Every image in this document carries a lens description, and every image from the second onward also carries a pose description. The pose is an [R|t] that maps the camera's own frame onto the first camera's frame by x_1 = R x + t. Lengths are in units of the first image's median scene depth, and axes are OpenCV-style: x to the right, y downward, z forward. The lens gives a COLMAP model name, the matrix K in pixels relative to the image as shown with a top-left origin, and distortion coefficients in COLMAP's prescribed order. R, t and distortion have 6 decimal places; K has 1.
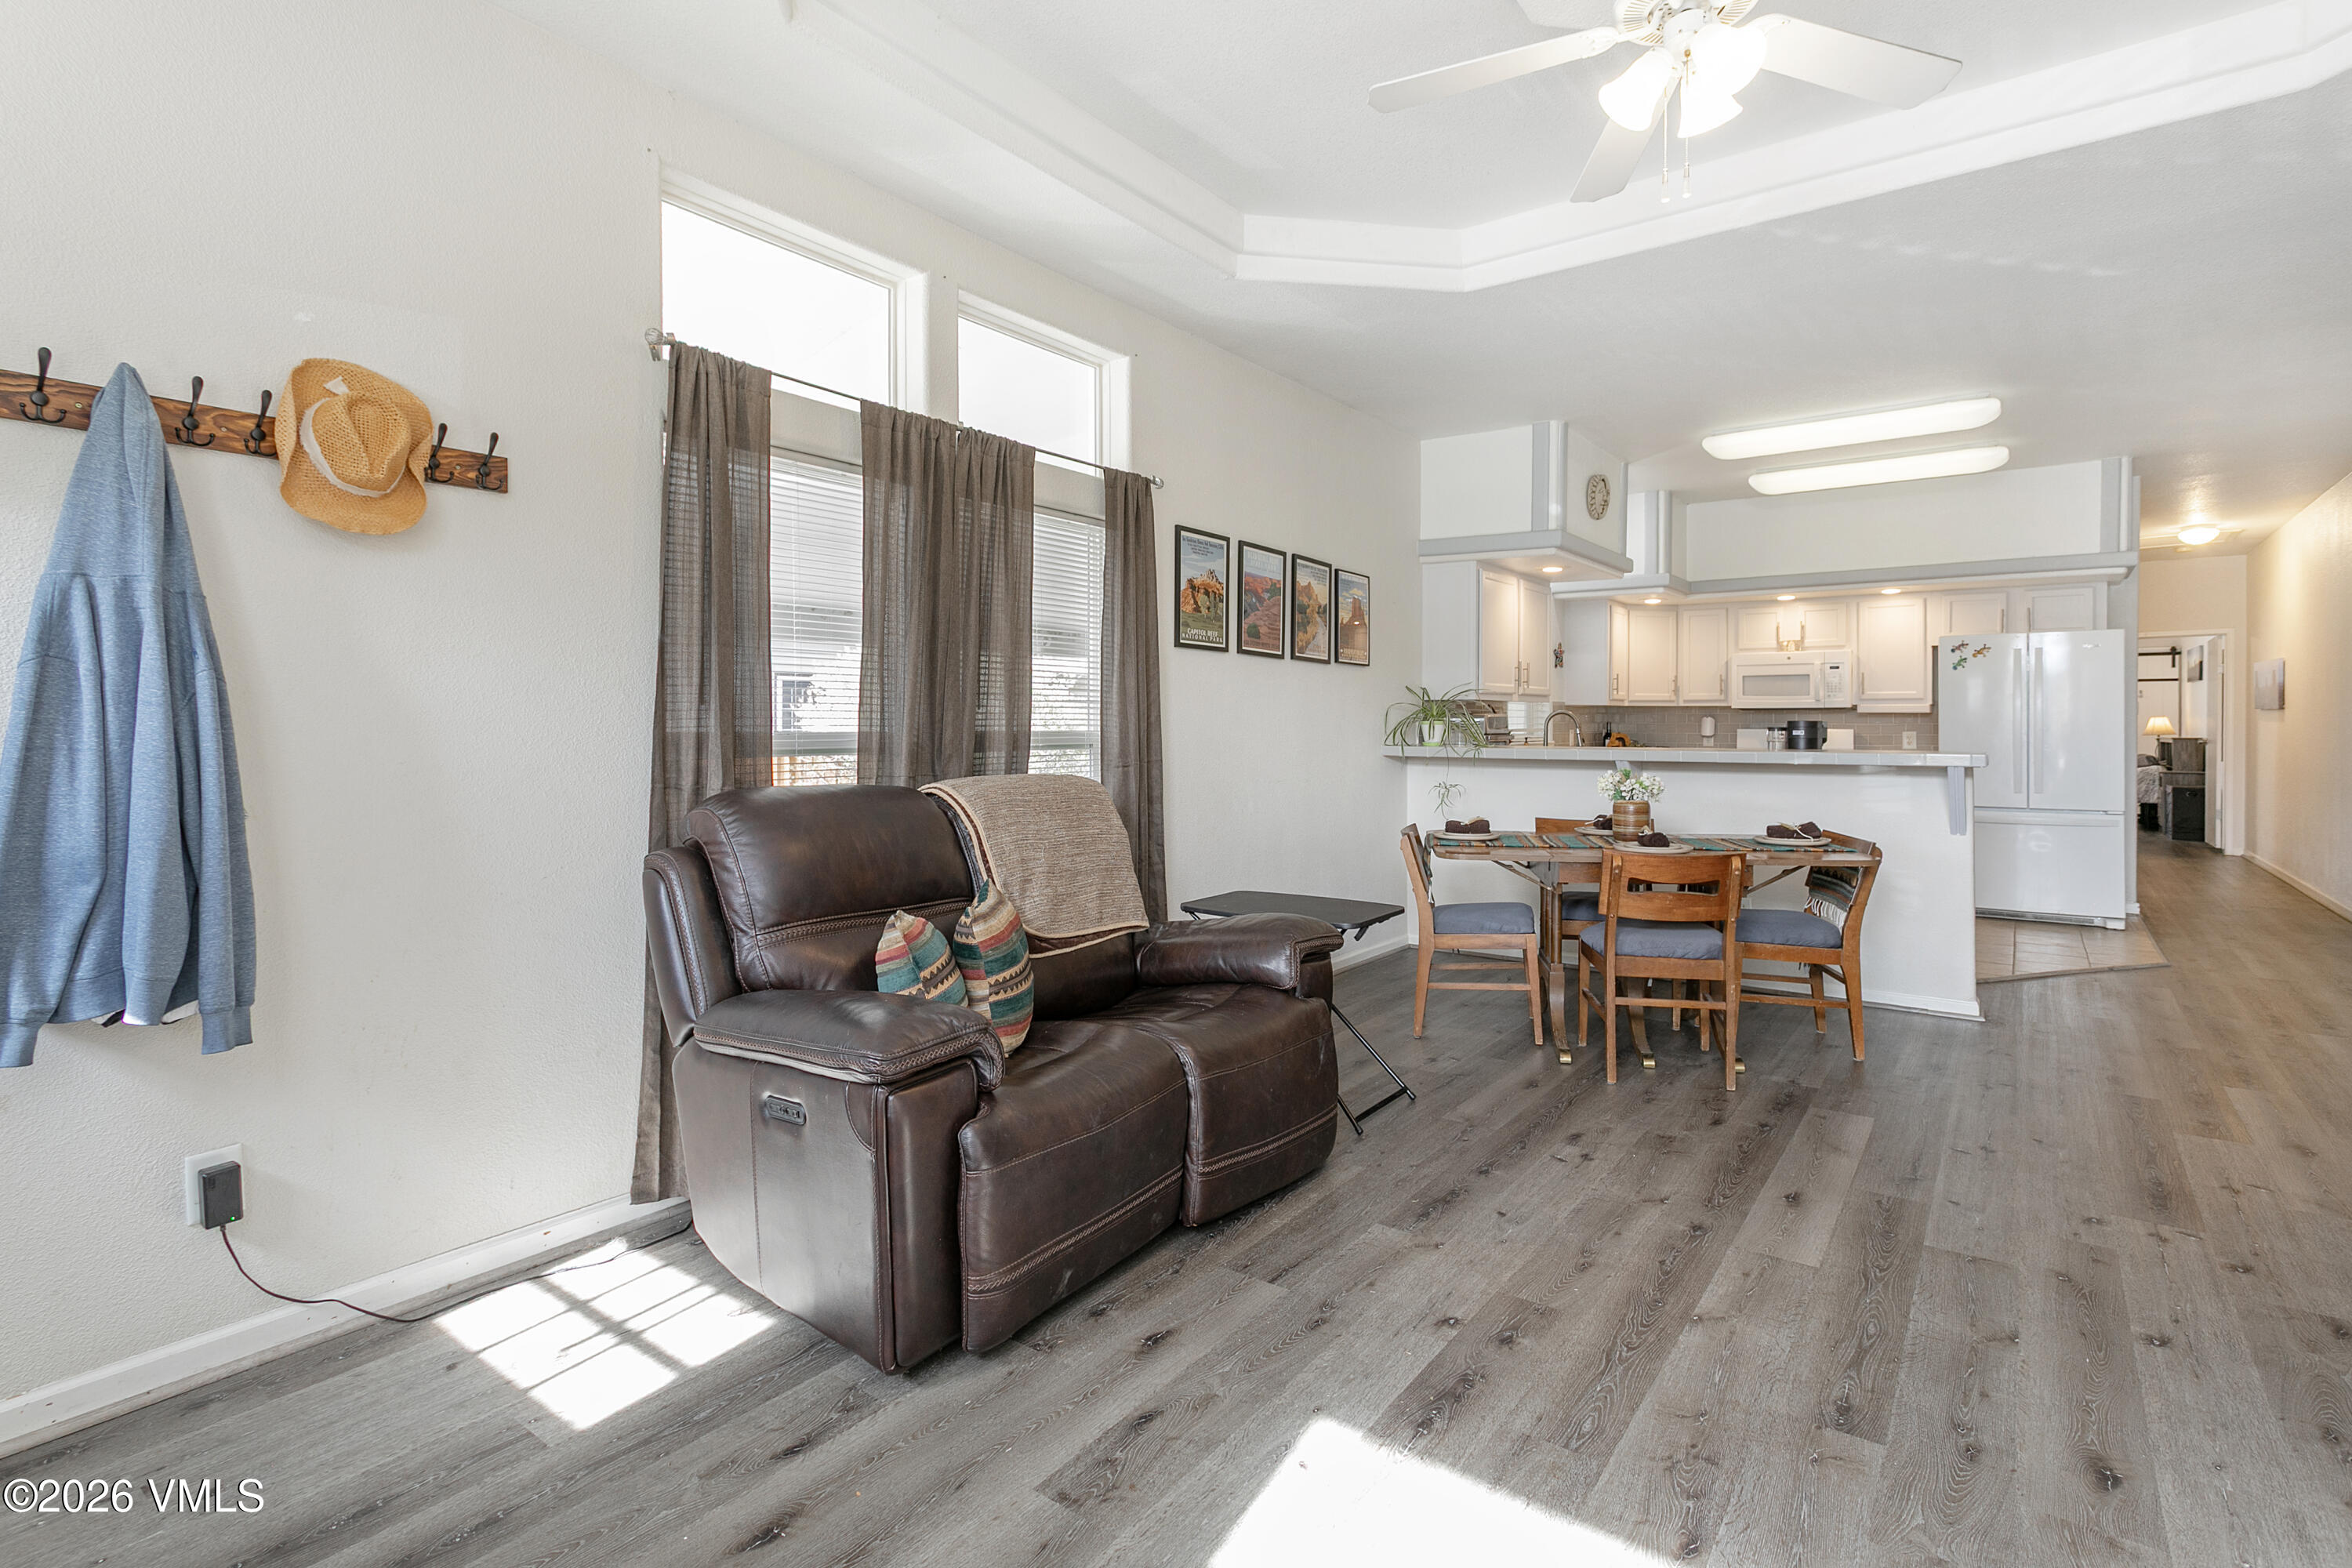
lens RADIAL K [[1133.2, 0, 1120.2], [0, 1133.2, 727.8], [0, 0, 1]] dist [0.004148, -0.000699]
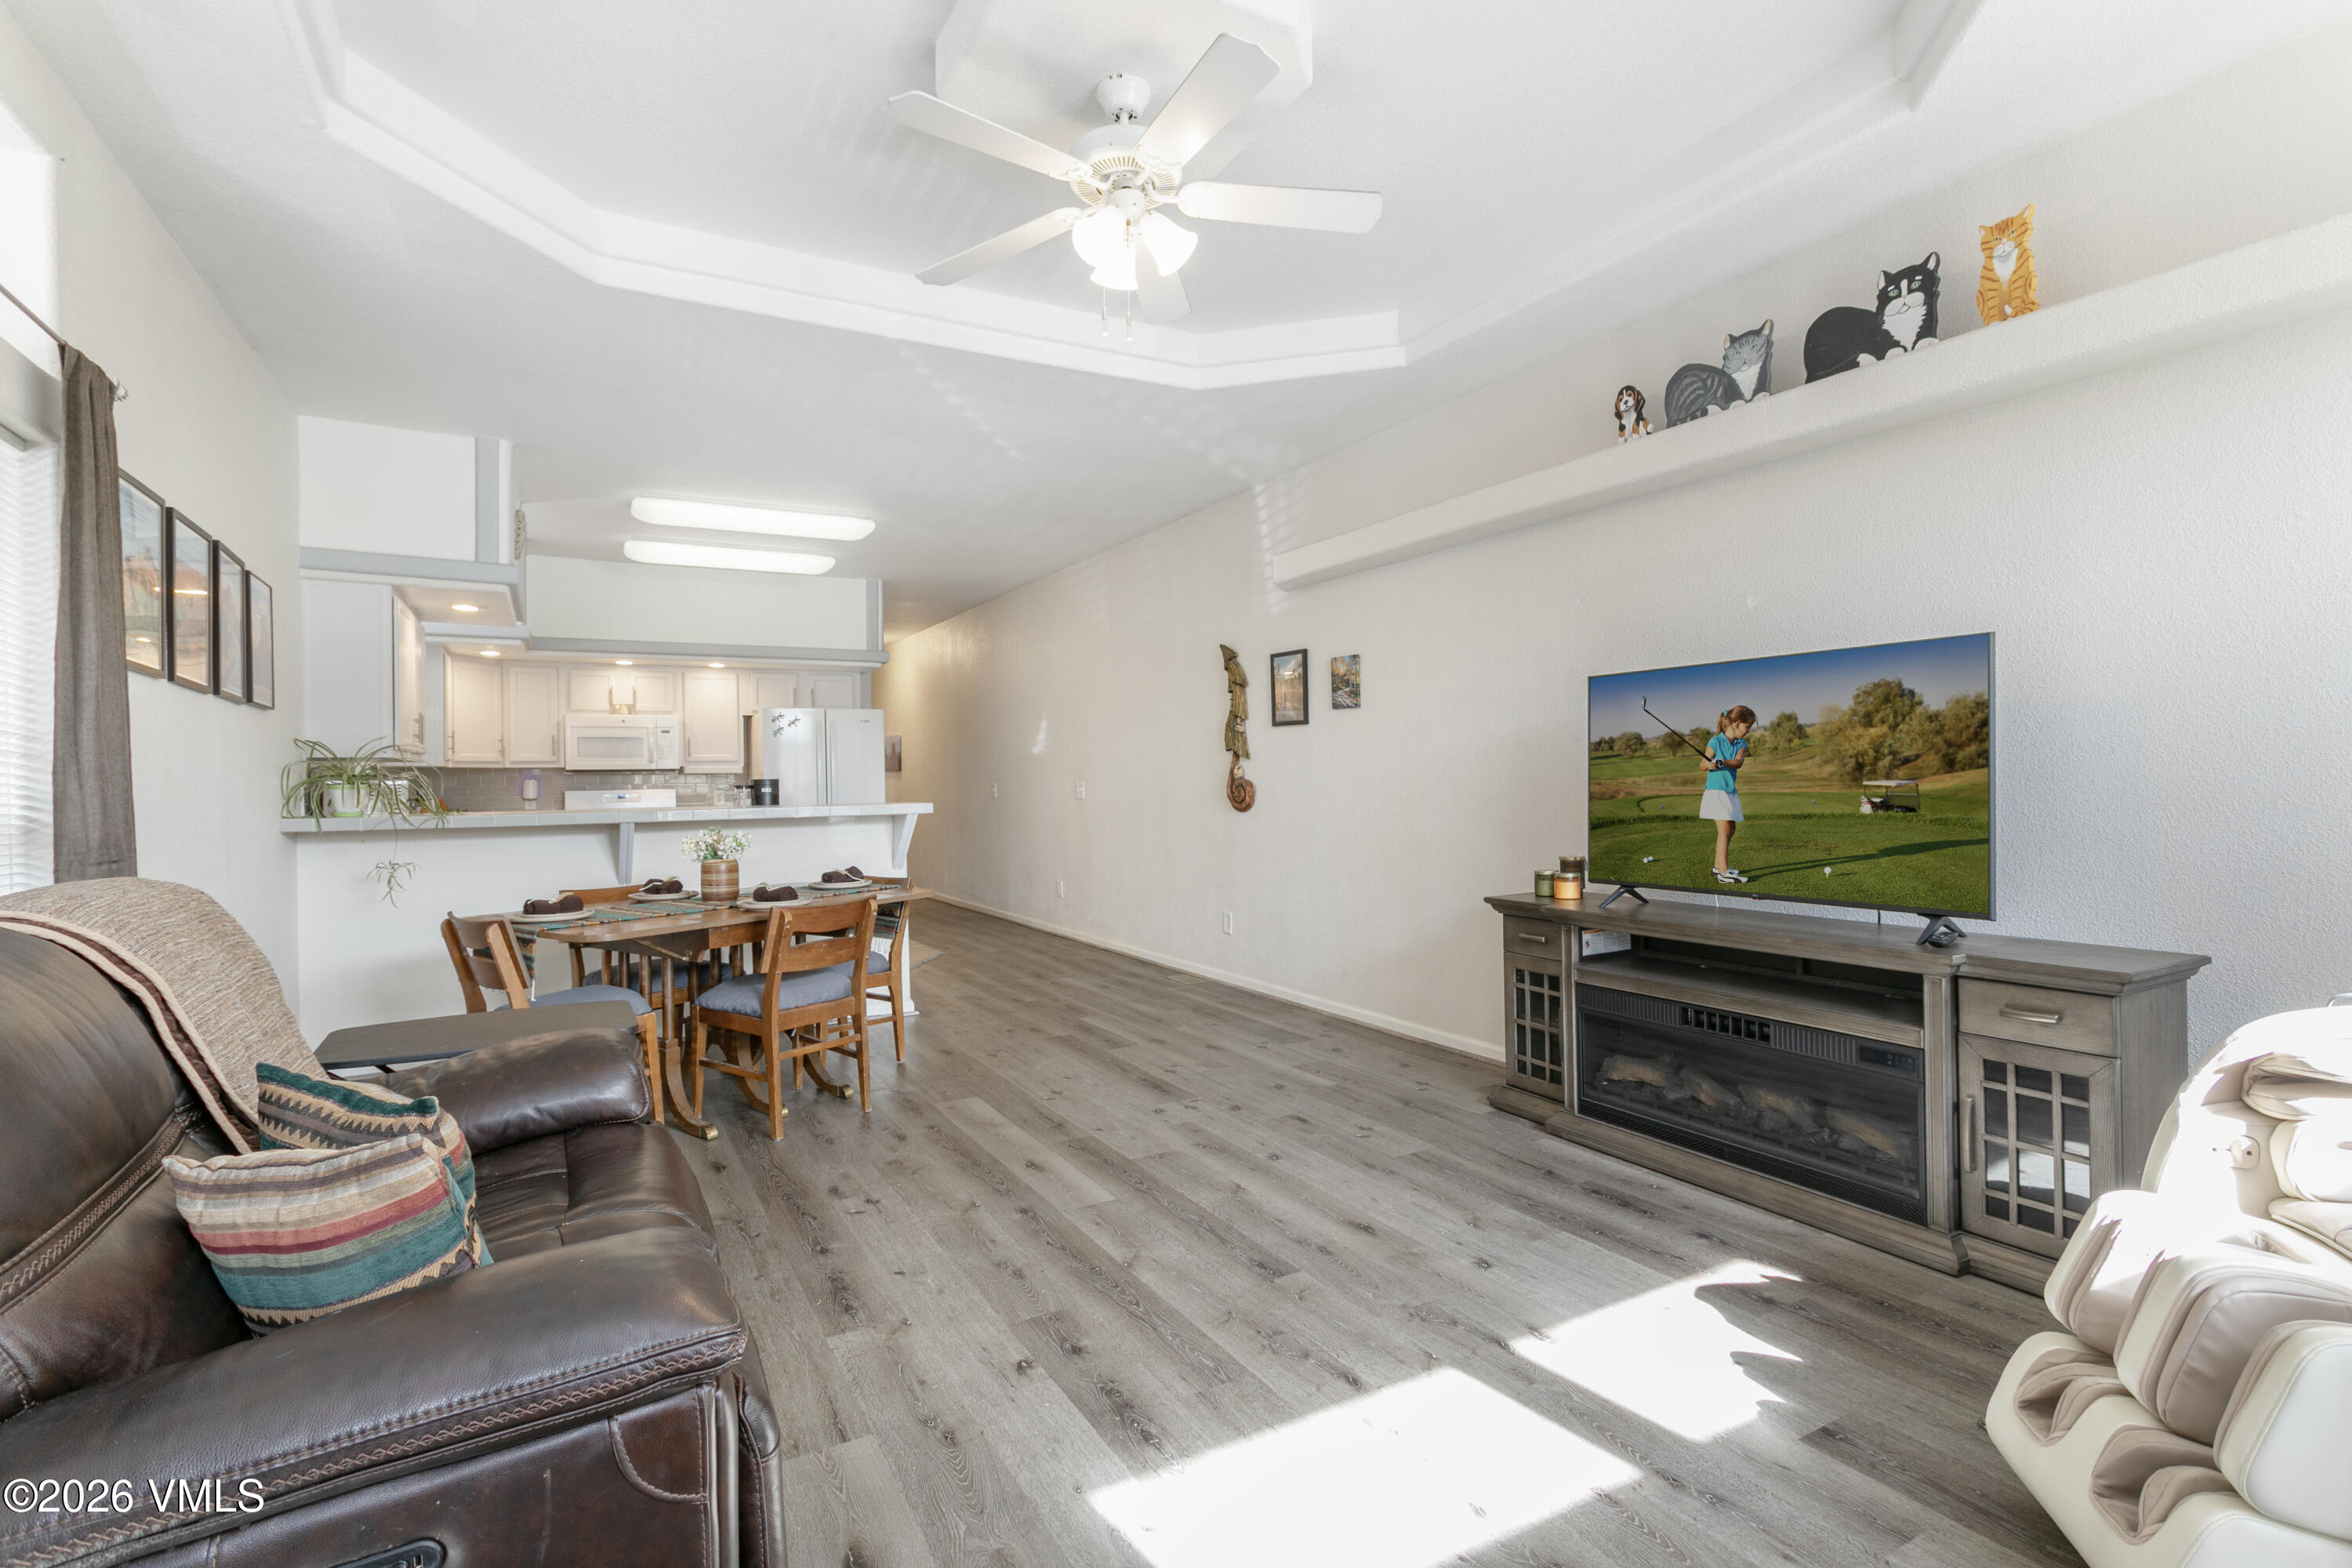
lens RADIAL K [[1133.2, 0, 1173.7], [0, 1133.2, 783.9], [0, 0, 1]] dist [0.004148, -0.000699]
pose [[0.389730, -0.010383, 0.920871, -0.432161], [0.018009, 0.999831, 0.003651, 0.002298], [-0.920753, 0.015161, 0.389851, 0.350995]]
